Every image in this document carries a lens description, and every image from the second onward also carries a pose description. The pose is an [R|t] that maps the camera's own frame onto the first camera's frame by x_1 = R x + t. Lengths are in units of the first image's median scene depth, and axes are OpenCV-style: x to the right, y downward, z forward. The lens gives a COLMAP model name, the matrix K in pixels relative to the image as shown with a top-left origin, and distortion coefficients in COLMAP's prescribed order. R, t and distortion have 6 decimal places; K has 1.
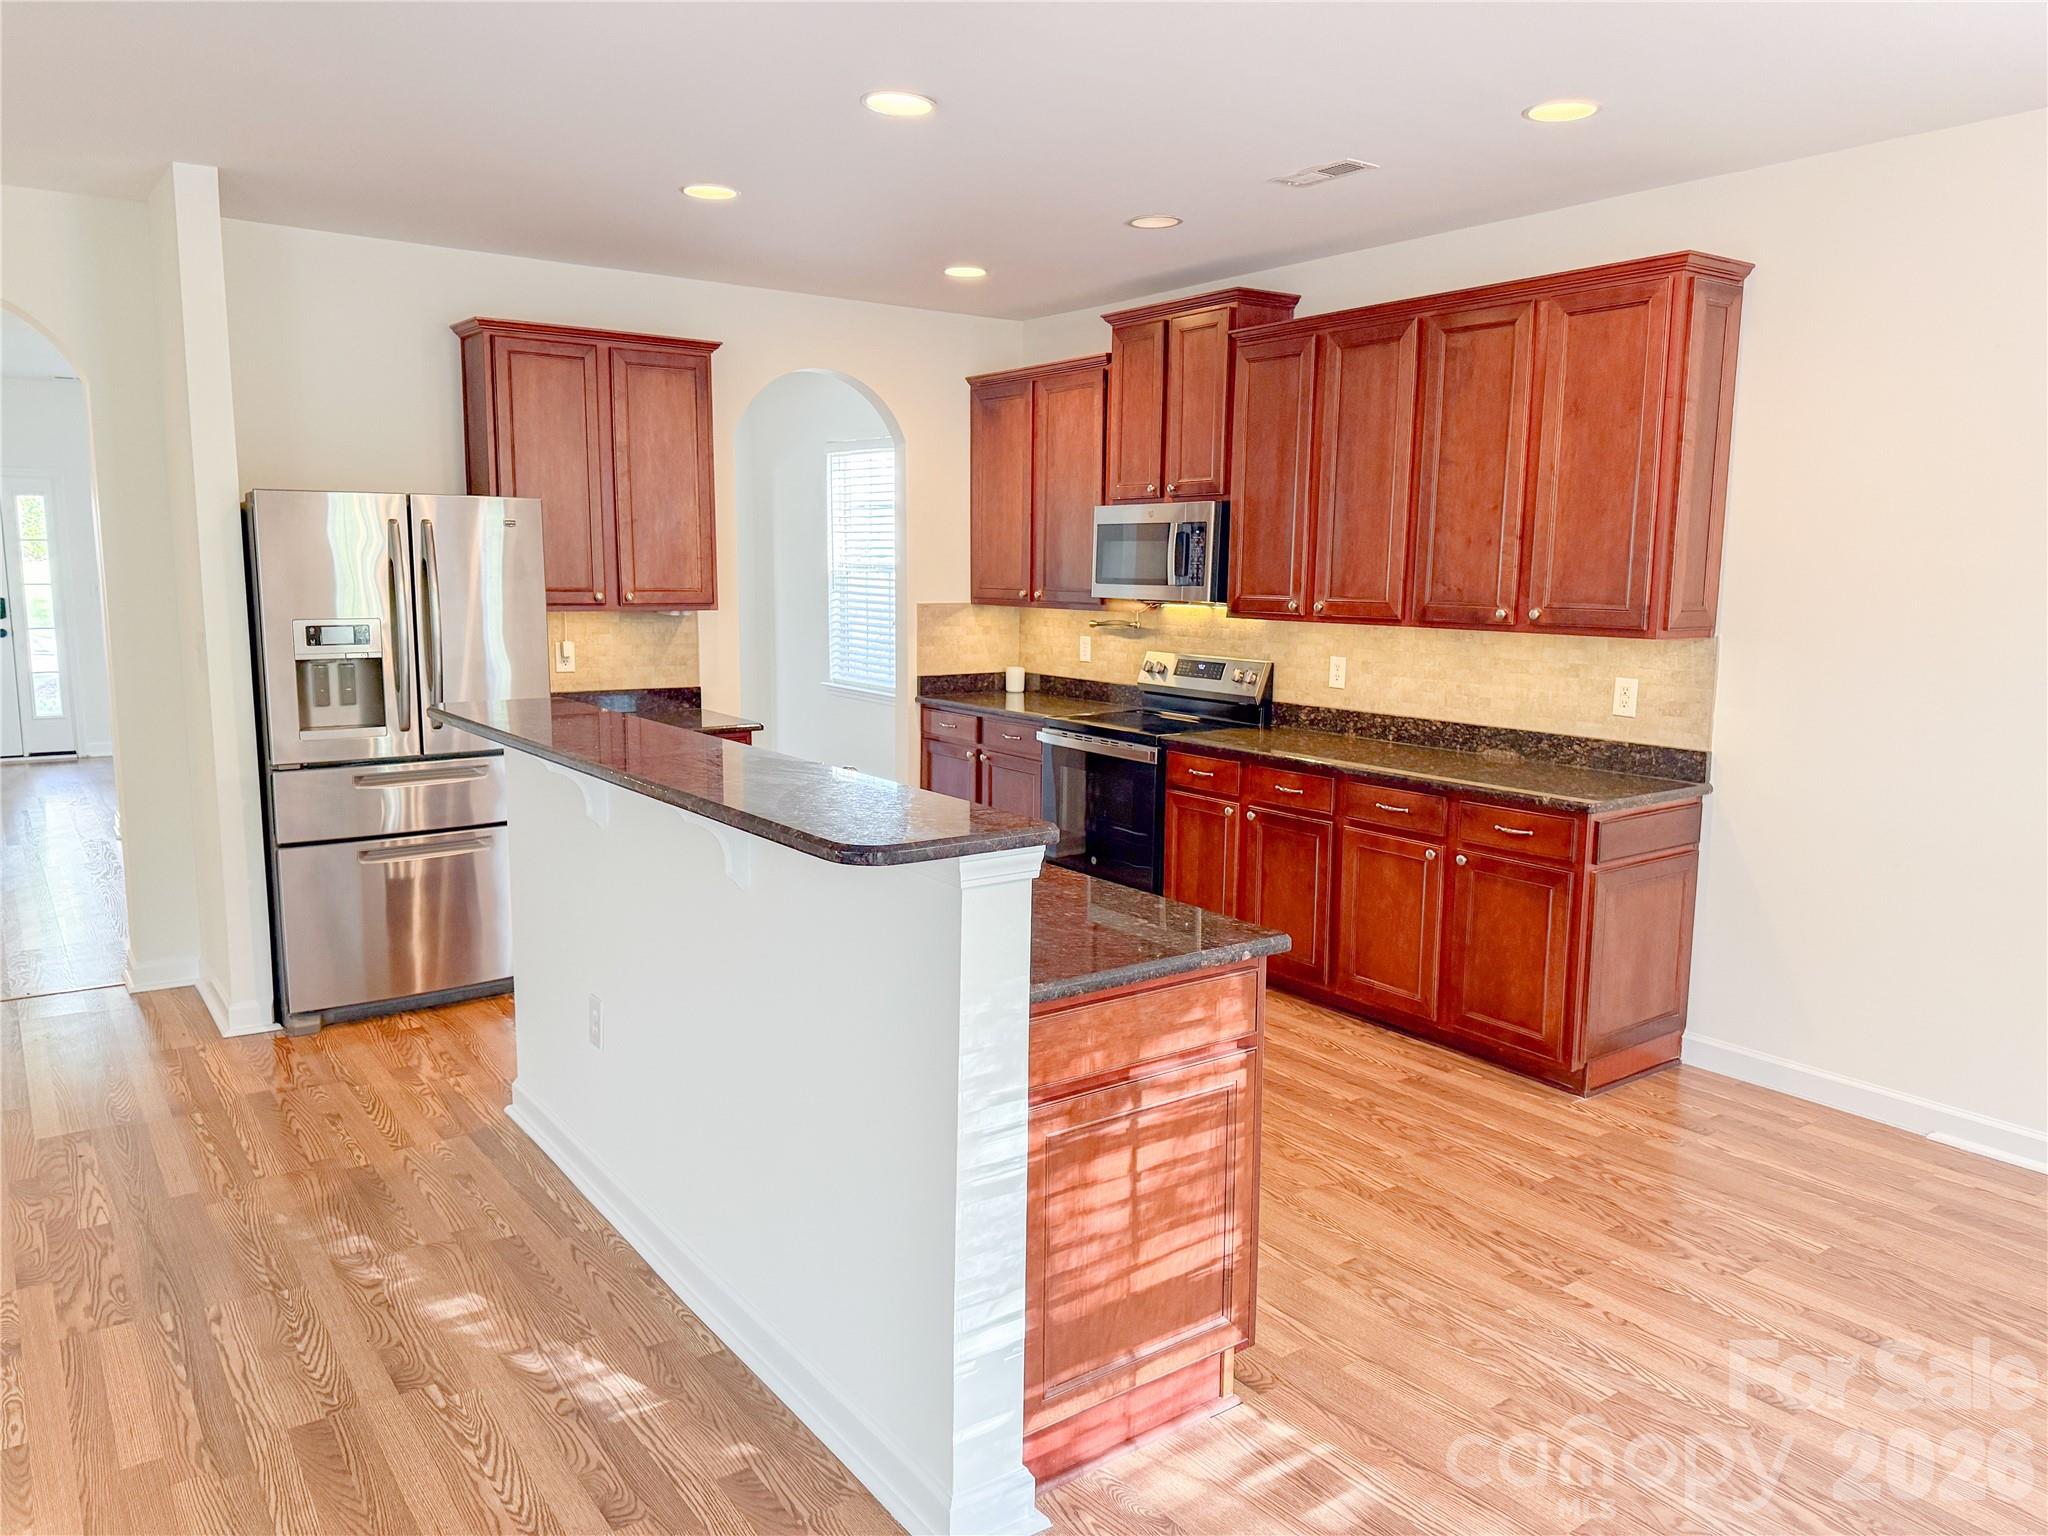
lens RADIAL K [[1453.4, 0, 1023.5], [0, 1453.4, 782.3], [0, 0, 1]] dist [0.031414, -0.044634]
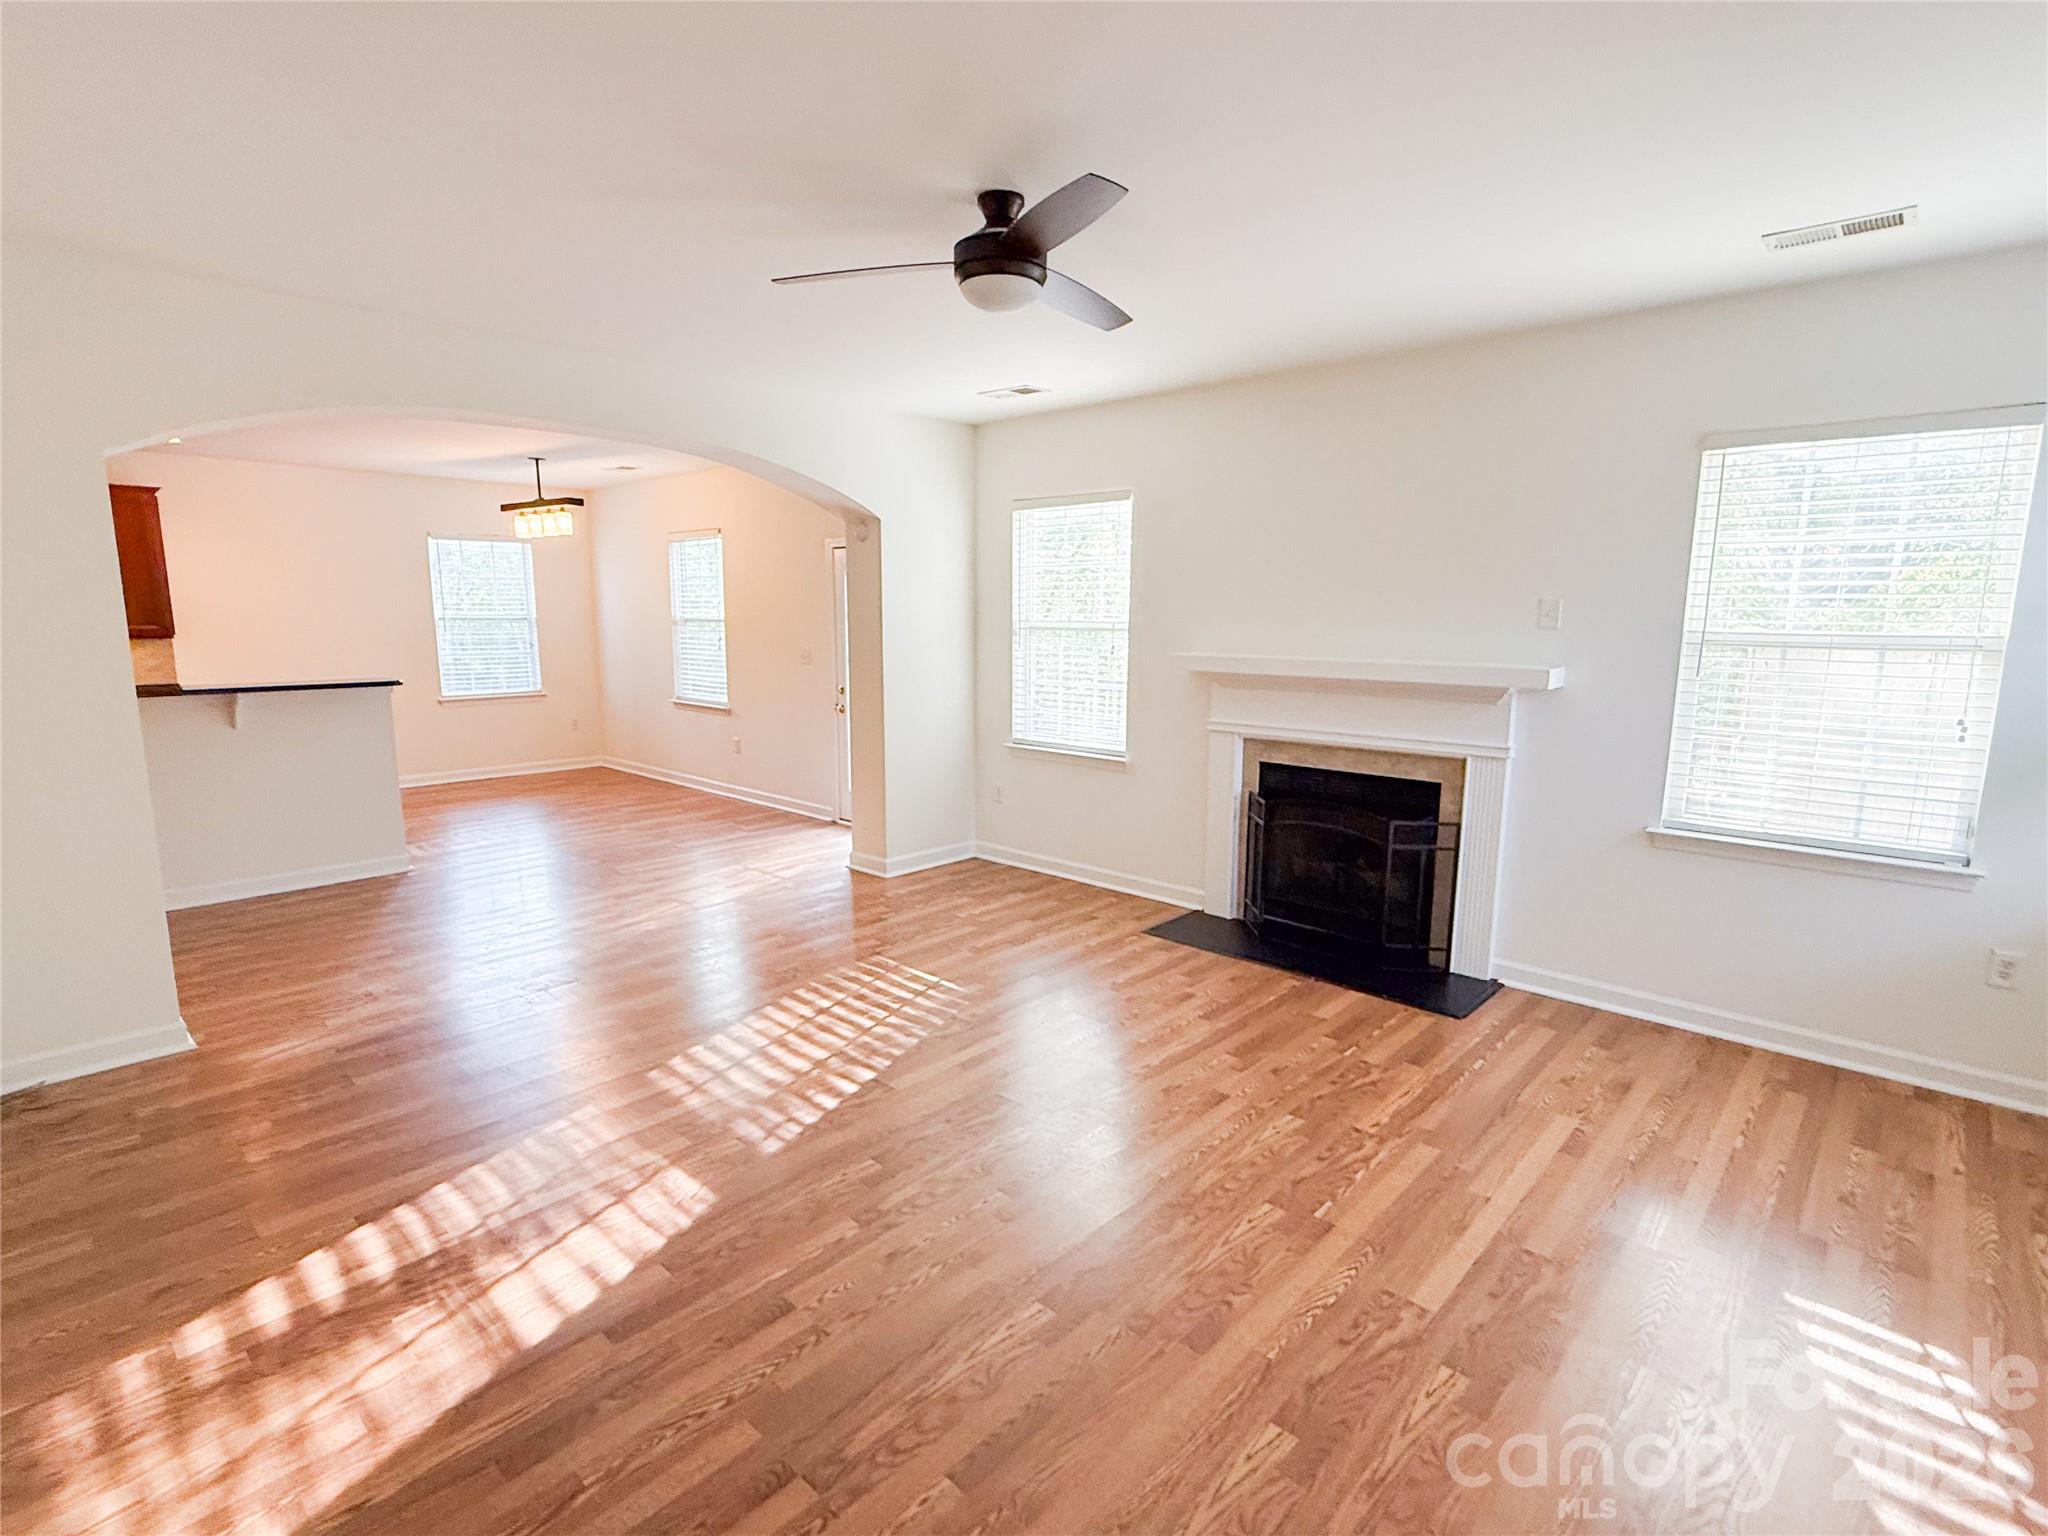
lens RADIAL K [[1031.0, 0, 1040.1], [0, 1031.0, 766.3], [0, 0, 1]] dist [-0.003483, 0.001254]
pose [[-0.193337, -0.164424, 0.967257, -1.451018], [0.141182, 0.970935, 0.193269, -0.014870], [-0.970922, 0.173925, -0.164504, -0.112796]]
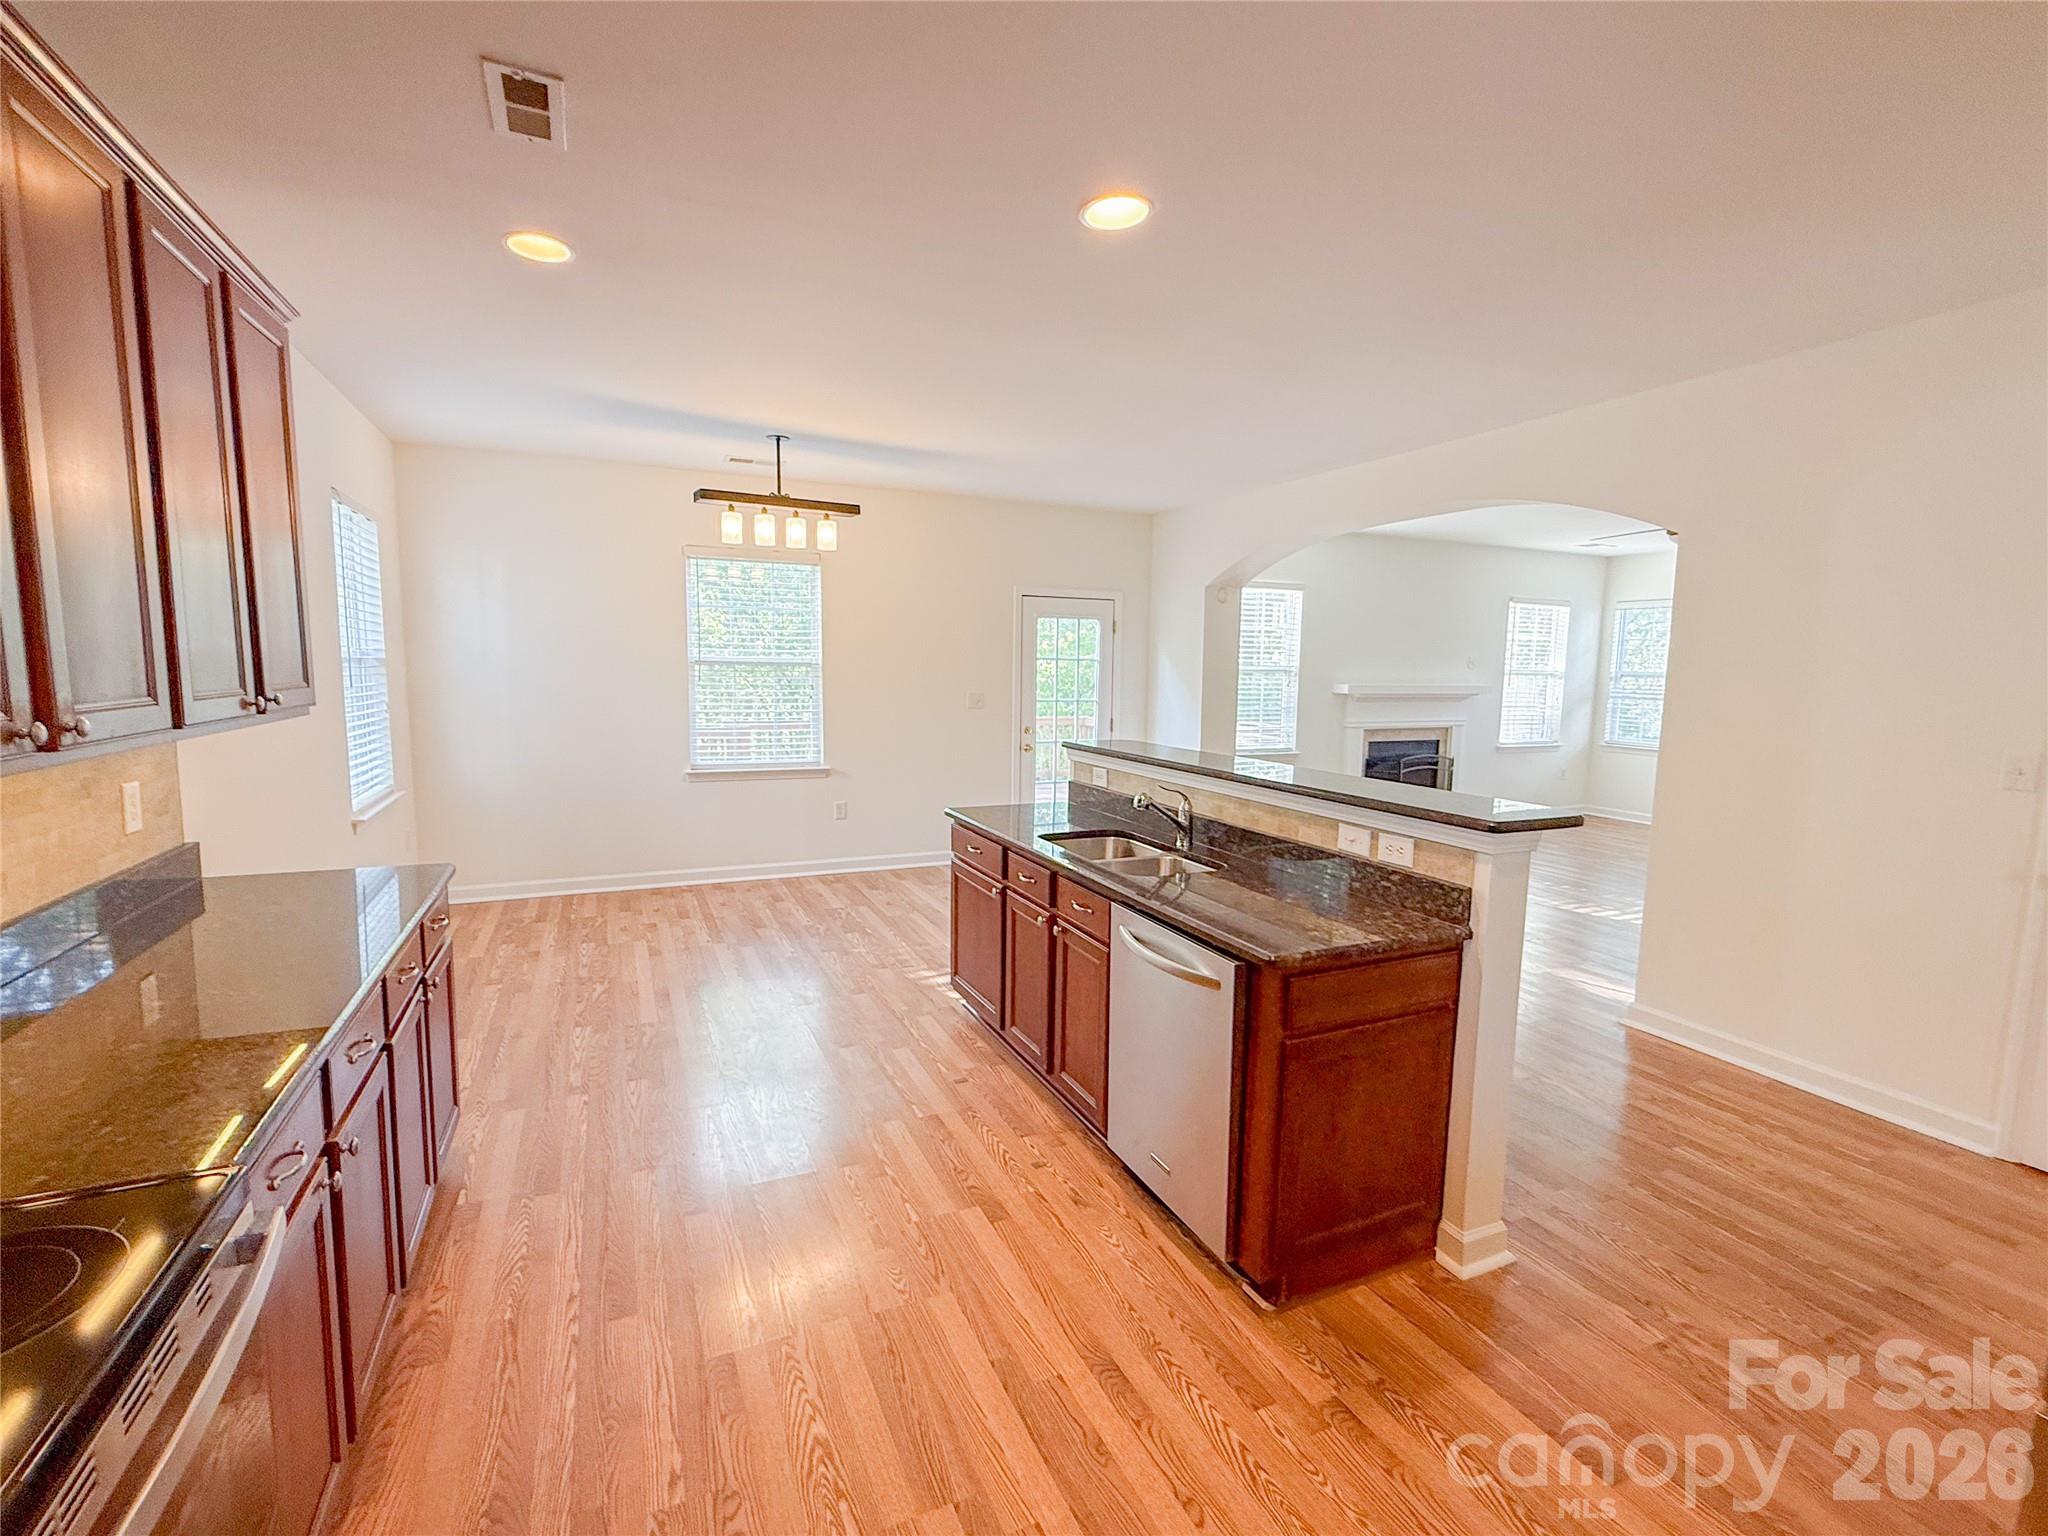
lens RADIAL K [[909.1, 0, 1026.0], [0, 909.1, 772.9], [0, 0, 1]] dist [-0.007443, -0.000630]
pose [[-0.979104, -0.053120, 0.196299, -0.124483], [0.001606, 0.963232, 0.268666, -0.196092], [-0.203353, 0.263368, -0.943019, 1.318640]]
